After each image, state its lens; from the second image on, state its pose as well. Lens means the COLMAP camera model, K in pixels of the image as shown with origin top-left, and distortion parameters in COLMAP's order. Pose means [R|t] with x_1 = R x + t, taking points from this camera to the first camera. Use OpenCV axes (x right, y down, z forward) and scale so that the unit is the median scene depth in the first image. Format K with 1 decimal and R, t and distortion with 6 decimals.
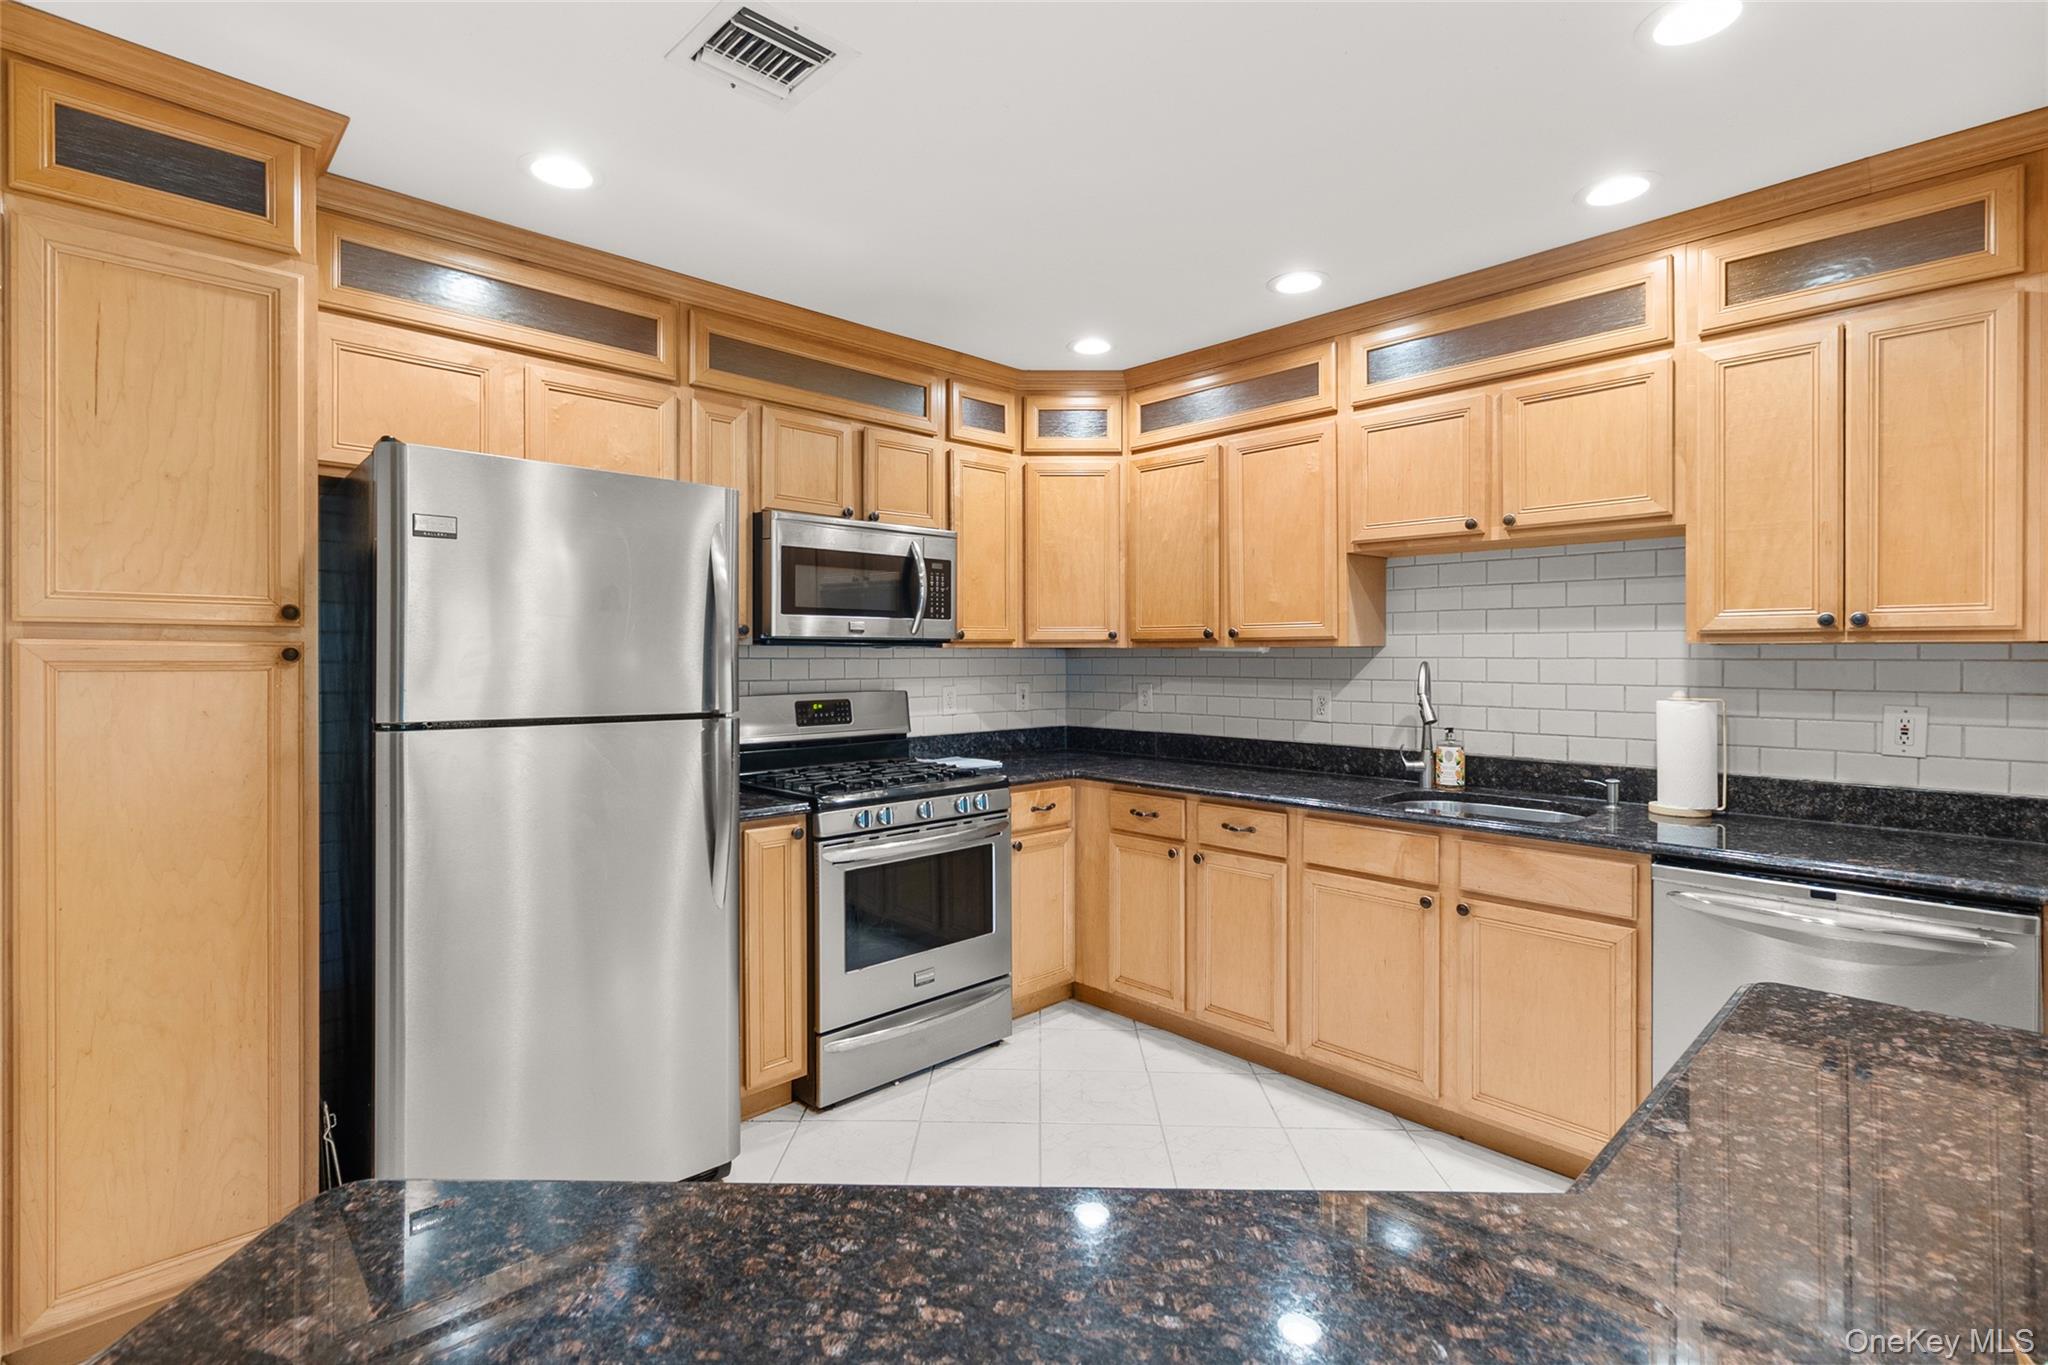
lens RADIAL K [[950.2, 0, 1014.4], [0, 950.2, 660.3], [0, 0, 1]] dist [0.003971, 0.000385]
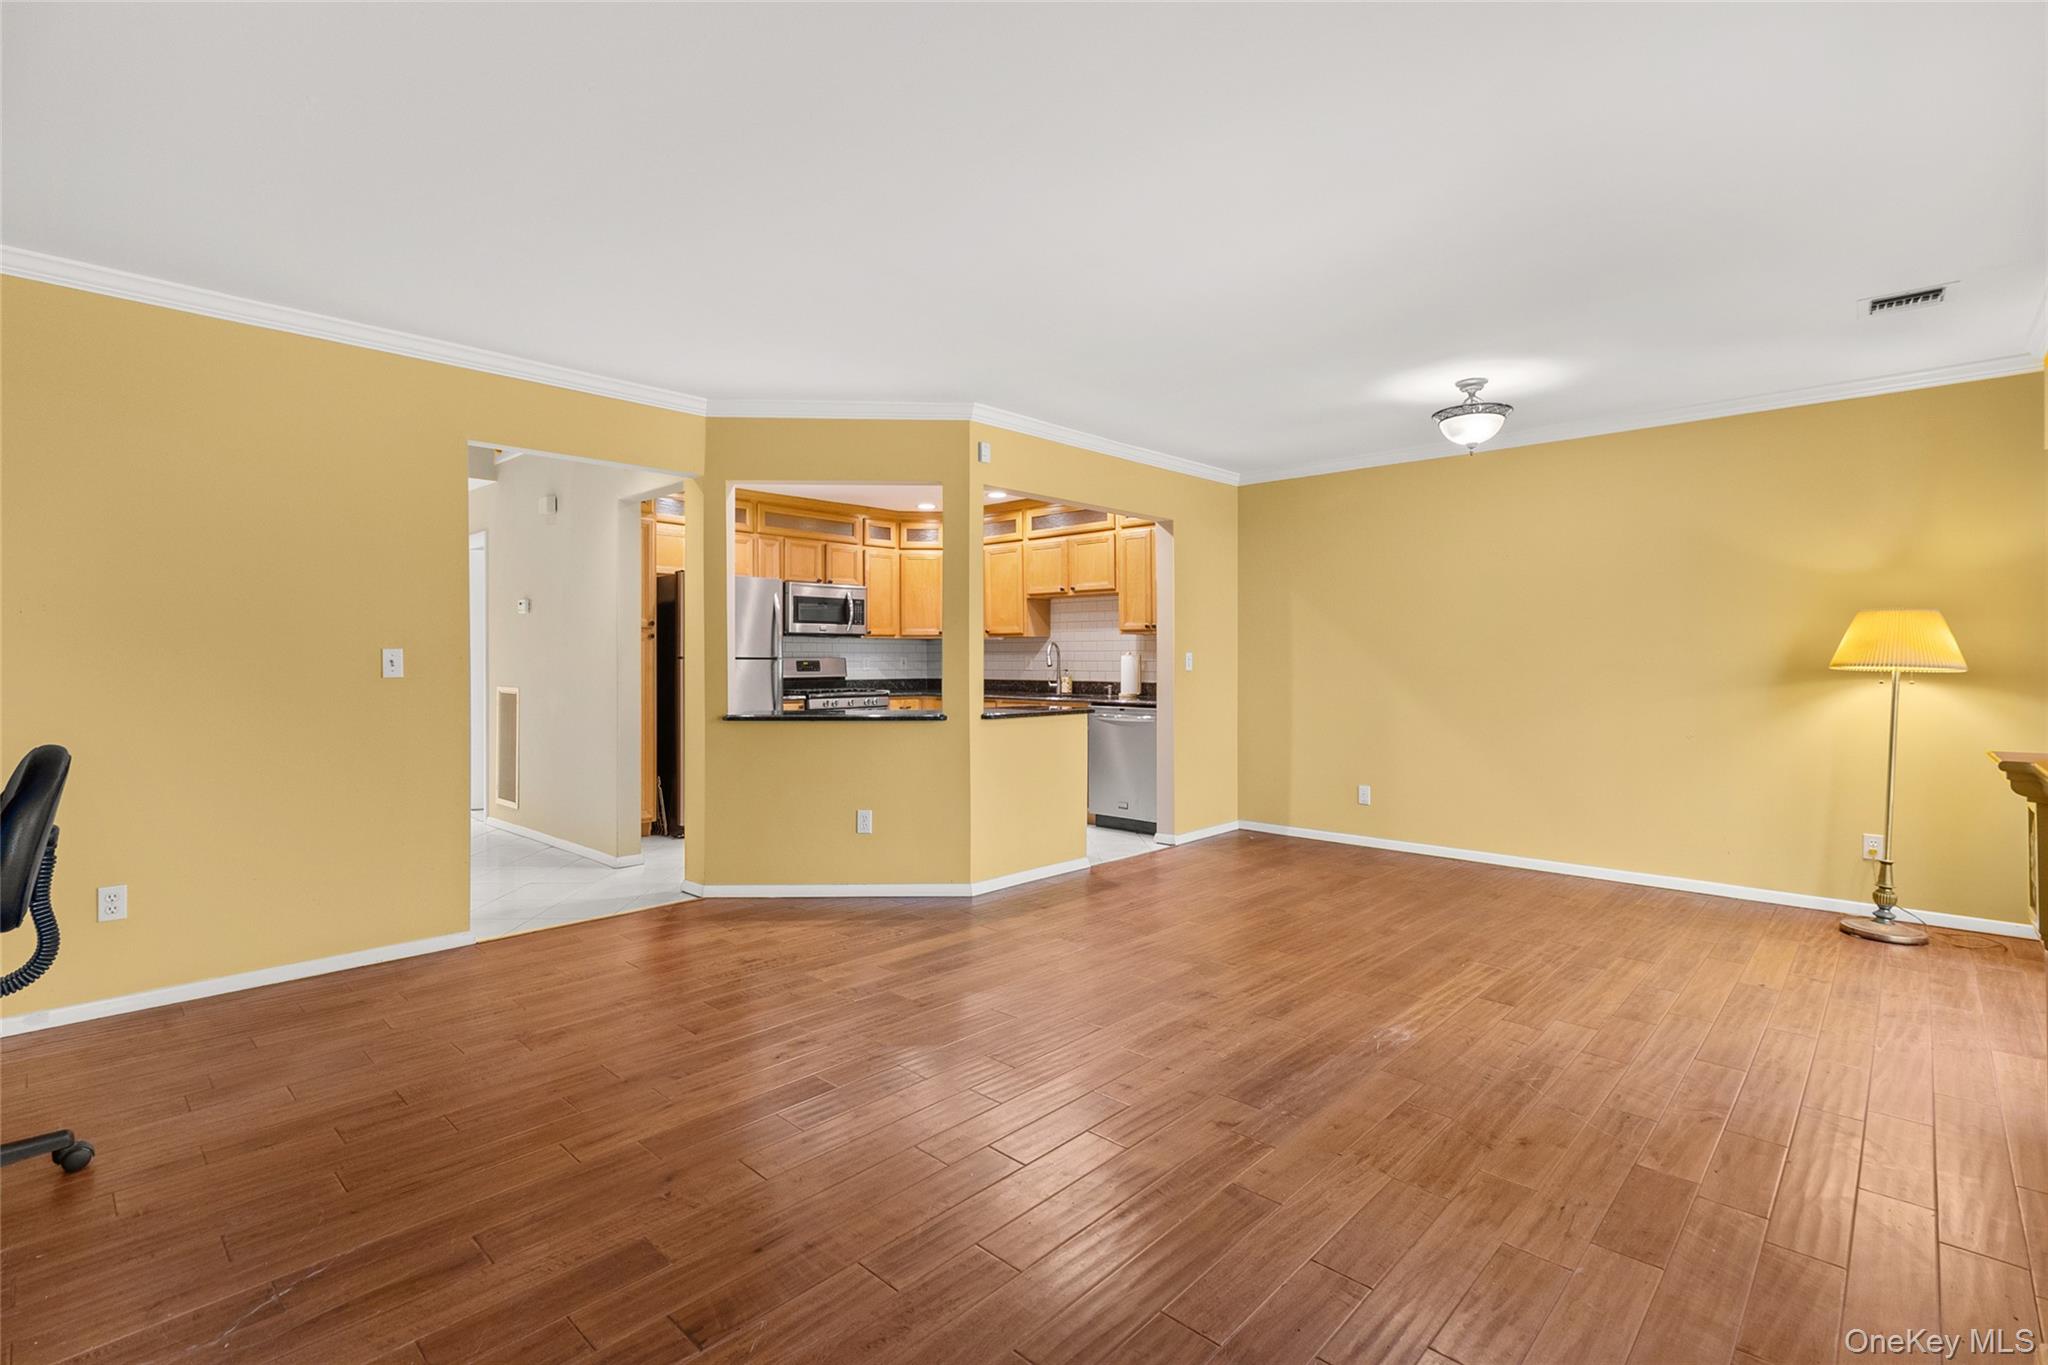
lens RADIAL K [[950.2, 0, 1014.4], [0, 950.2, 660.3], [0, 0, 1]] dist [0.003971, 0.000385]
pose [[0.998935, -0.000194, 0.046141, 0.211509], [0.000490, 0.999979, -0.006392, 0.062987], [-0.046138, 0.006408, 0.998915, -1.460384]]
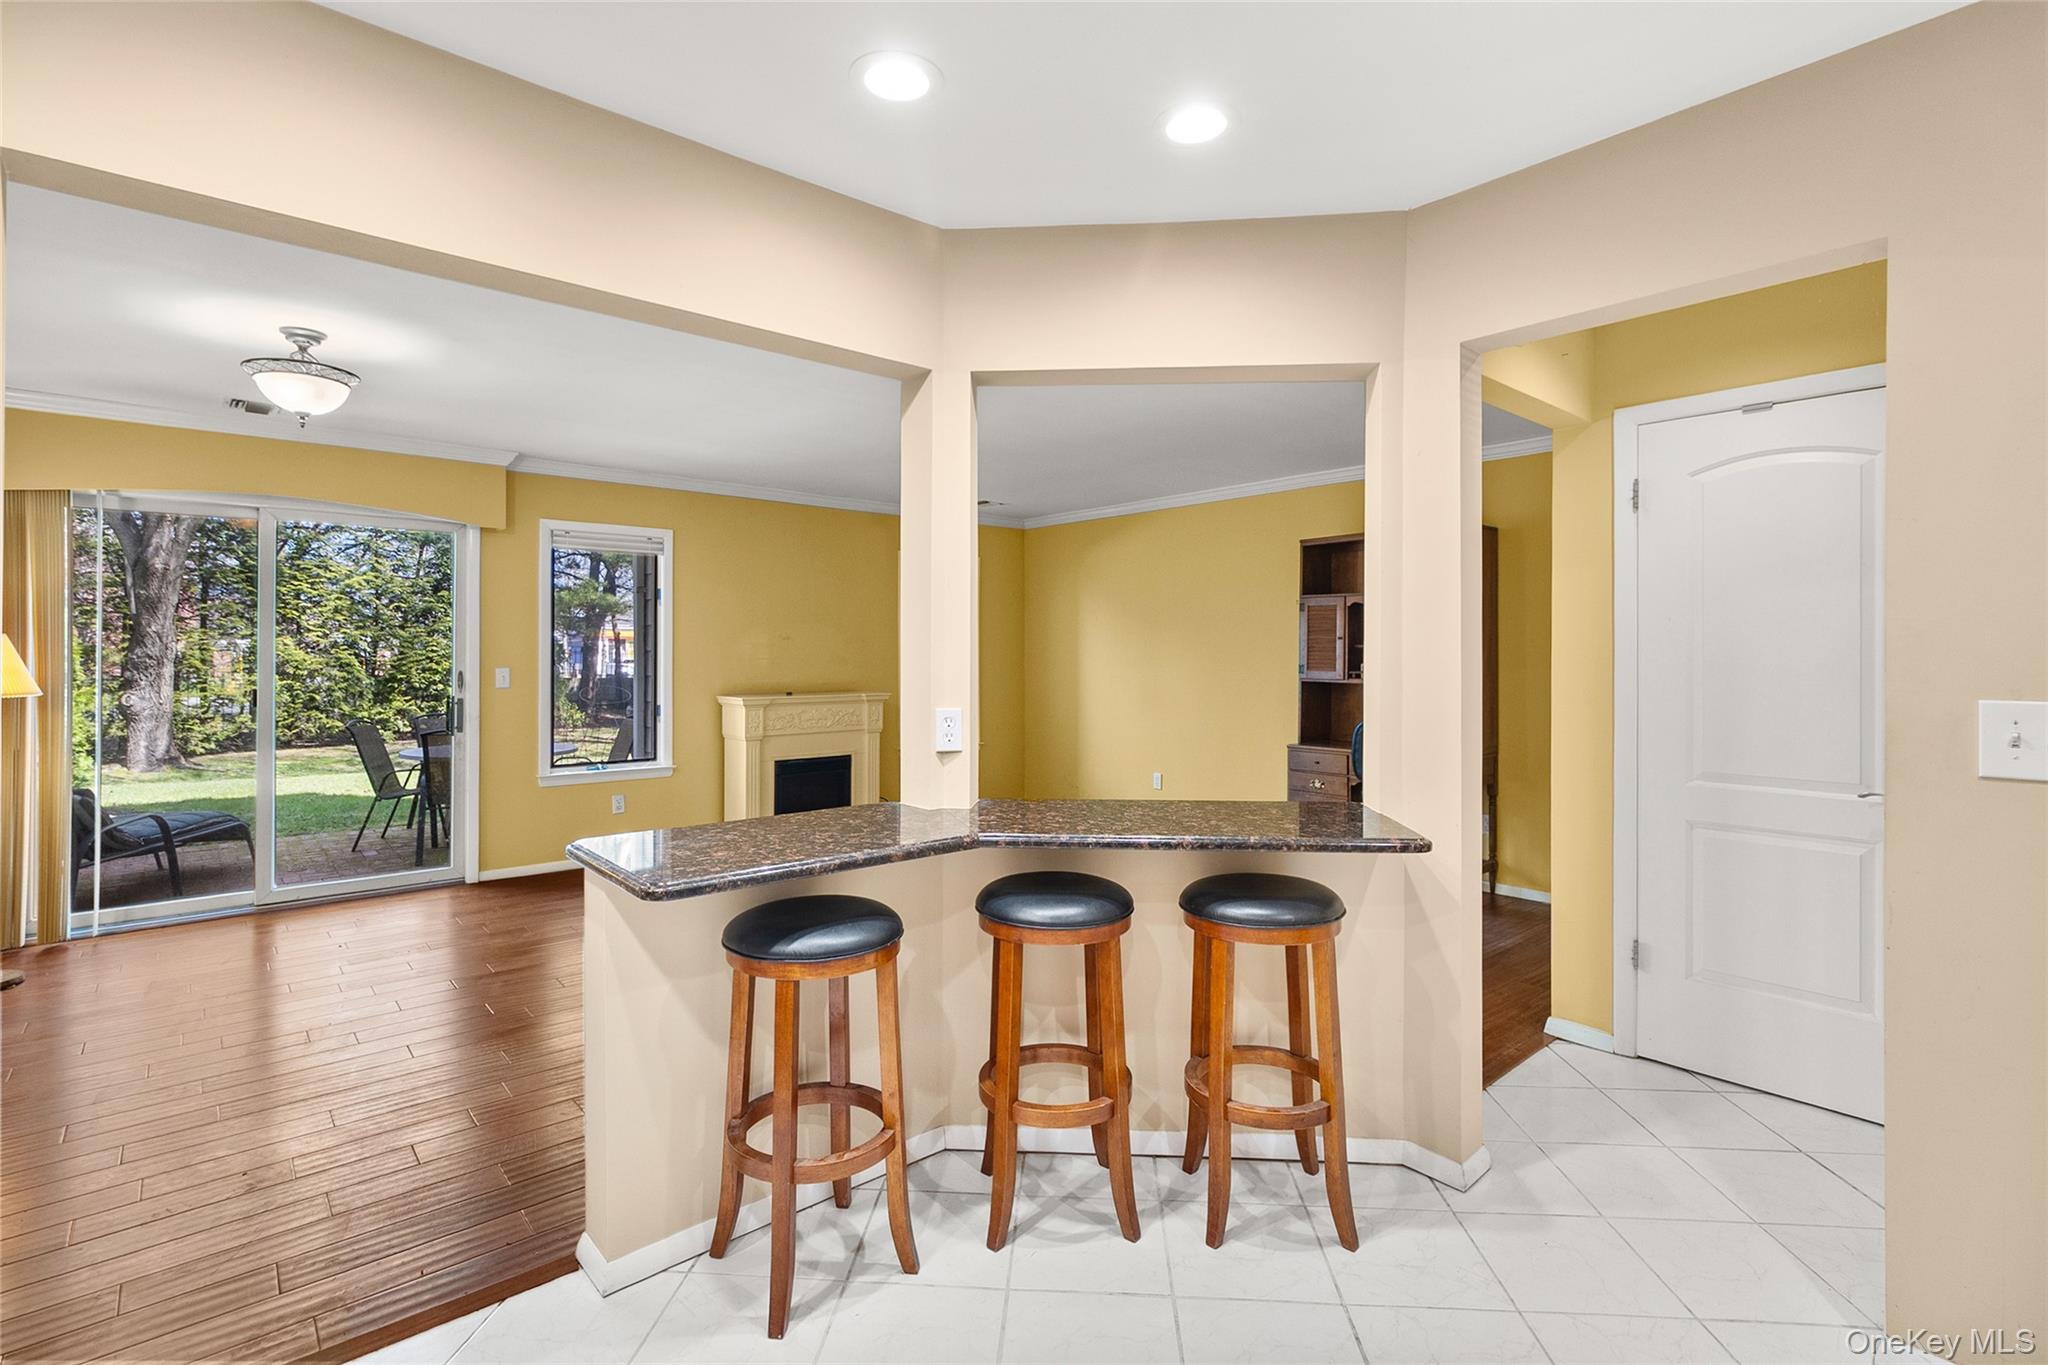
lens RADIAL K [[950.2, 0, 1014.4], [0, 950.2, 660.3], [0, 0, 1]] dist [0.003971, 0.000385]
pose [[-0.998138, -0.000541, 0.060986, 0.070052], [-0.000015, 0.999963, 0.008638, 0.007039], [-0.060988, 0.008621, -0.998101, 0.972448]]
